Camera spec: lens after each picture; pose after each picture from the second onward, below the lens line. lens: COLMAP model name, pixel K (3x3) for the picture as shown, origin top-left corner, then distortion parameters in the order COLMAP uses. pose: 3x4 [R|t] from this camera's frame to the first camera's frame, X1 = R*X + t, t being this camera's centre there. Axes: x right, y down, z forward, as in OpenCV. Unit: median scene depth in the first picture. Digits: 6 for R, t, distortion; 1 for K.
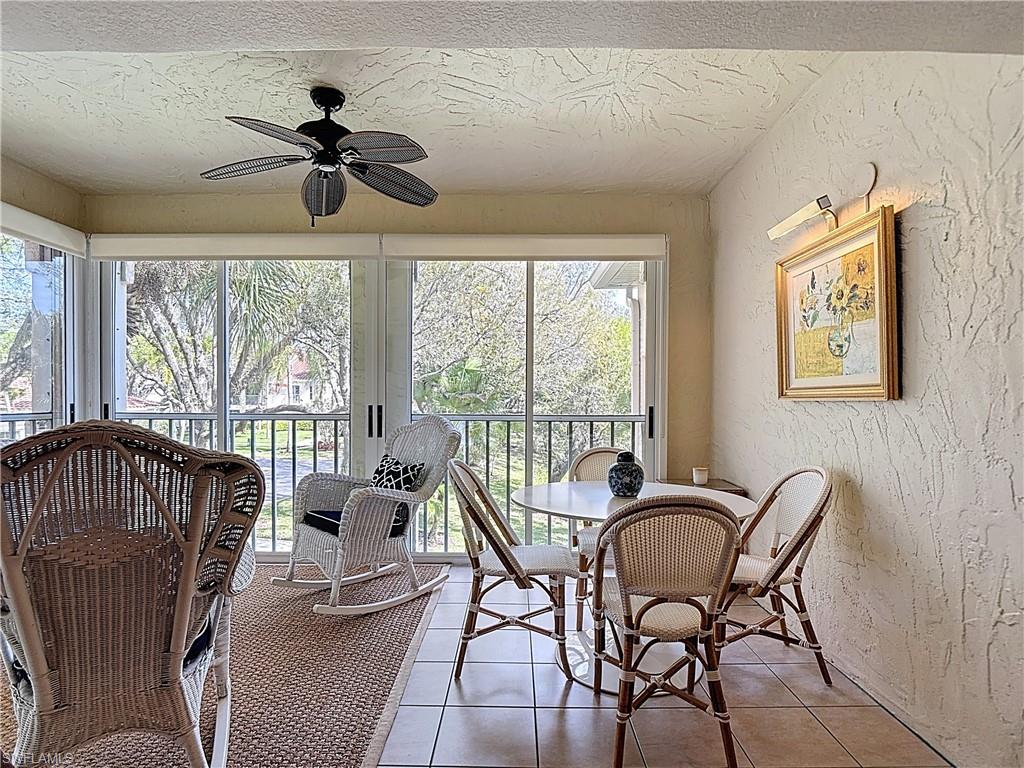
lens RADIAL K [[541.2, 0, 511.7], [0, 541.2, 402.8], [0, 0, 1]] dist [-0.008948, -0.006973]
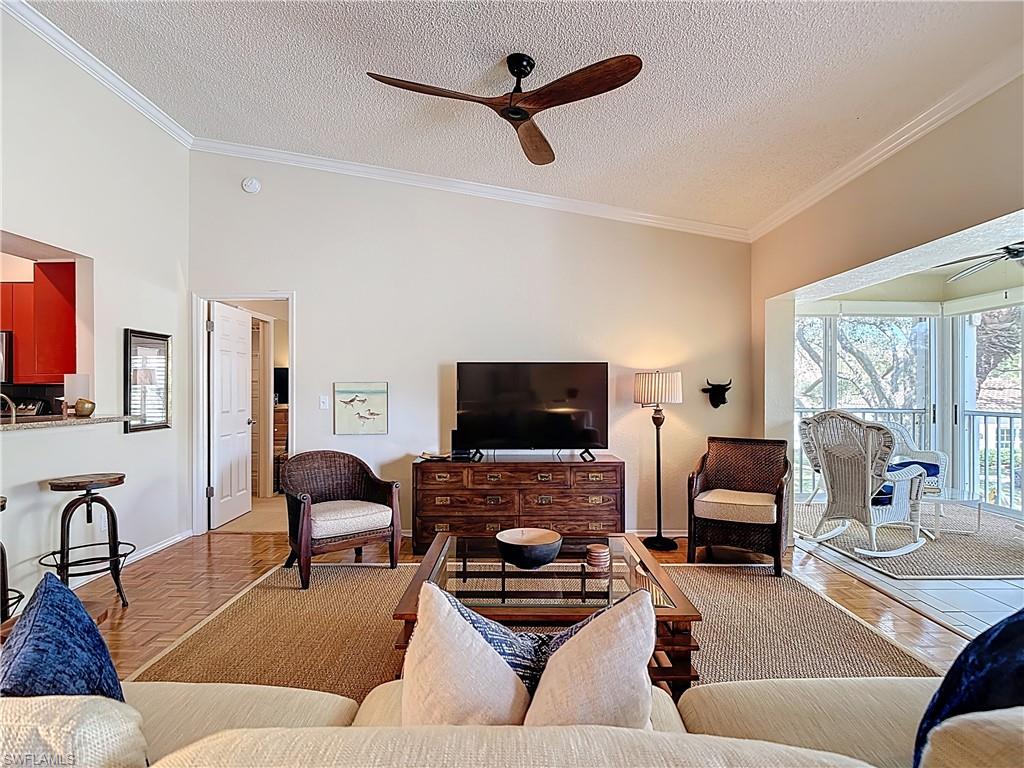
lens RADIAL K [[541.2, 0, 512.7], [0, 541.2, 388.2], [0, 0, 1]] dist [-0.008948, -0.006973]
pose [[0.014933, -0.008284, -0.999854, 1.240060], [-0.016223, 0.999832, -0.008526, -0.018704], [0.999757, 0.016348, 0.014796, -0.509730]]
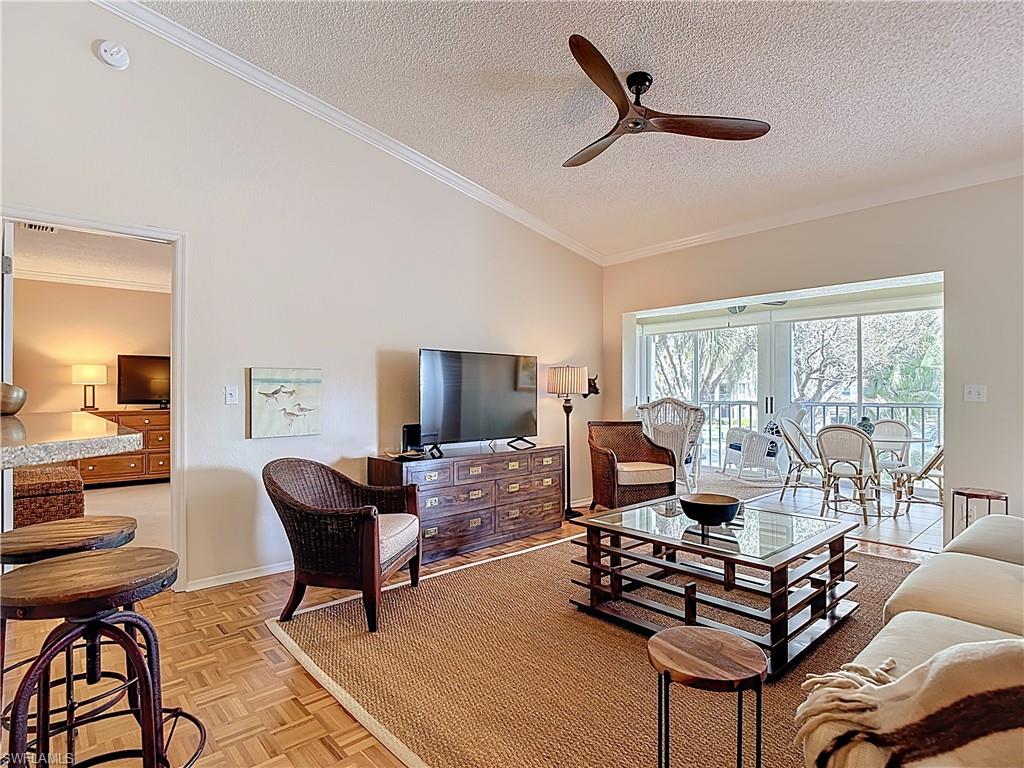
lens RADIAL K [[541.2, 0, 516.5], [0, 541.2, 389.8], [0, 0, 1]] dist [-0.008948, -0.006973]
pose [[0.683084, -0.009160, -0.730282, 0.833766], [-0.006909, 0.999796, -0.019003, 0.031817], [0.730307, 0.018026, 0.682881, -1.521304]]
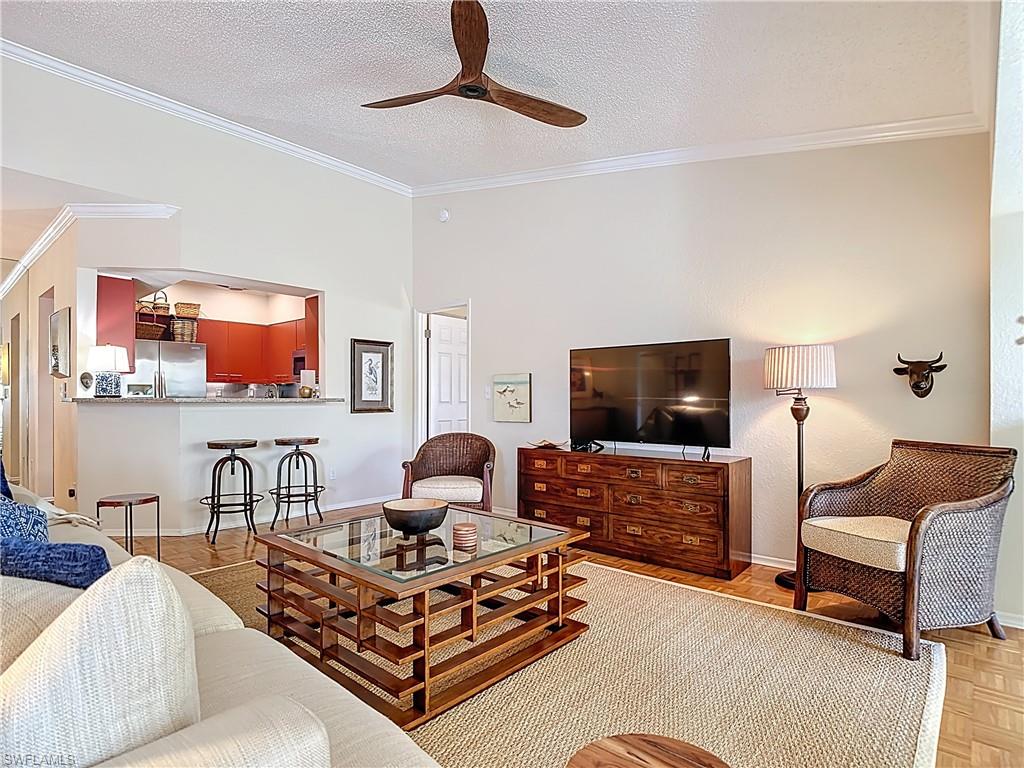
lens RADIAL K [[541.2, 0, 509.9], [0, 541.2, 396.3], [0, 0, 1]] dist [-0.008948, -0.006973]
pose [[-0.653756, -0.011129, -0.756624, 0.910706], [-0.017818, 0.999841, 0.000690, 0.034806], [0.756496, 0.013932, -0.653850, 0.303085]]
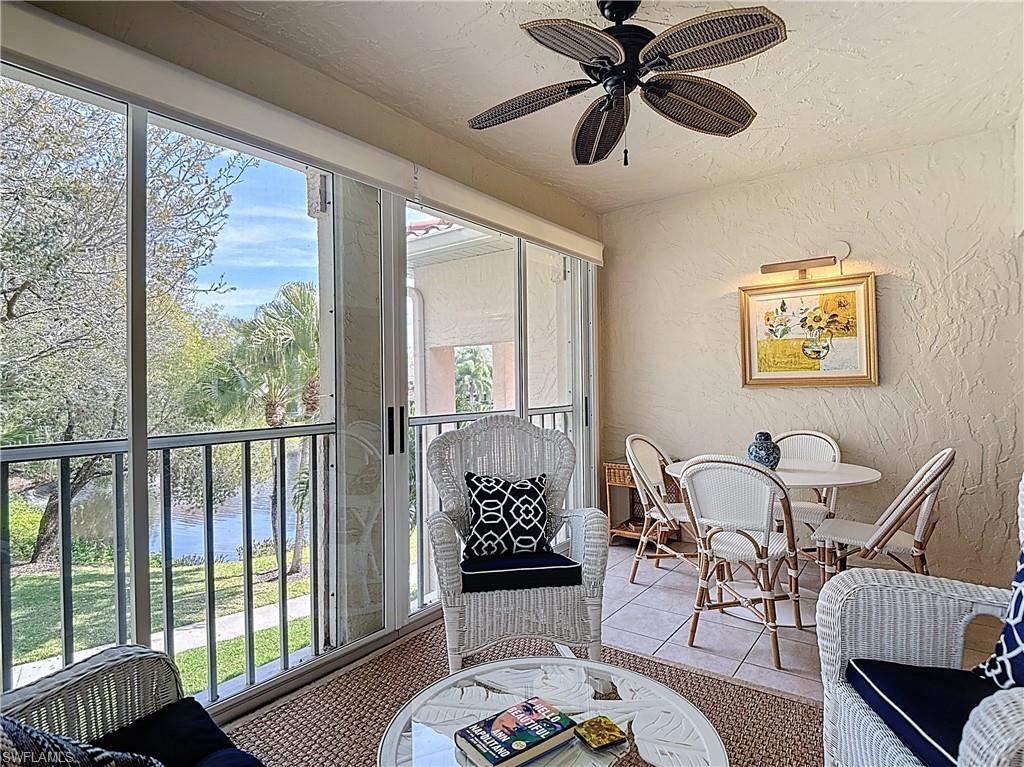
lens RADIAL K [[541.2, 0, 508.2], [0, 541.2, 381.3], [0, 0, 1]] dist [-0.008948, -0.006973]
pose [[0.585872, -0.006371, 0.810378, -1.076240], [0.025234, 0.999628, -0.010384, -0.023700], [-0.810011, 0.026533, 0.585815, 0.740849]]
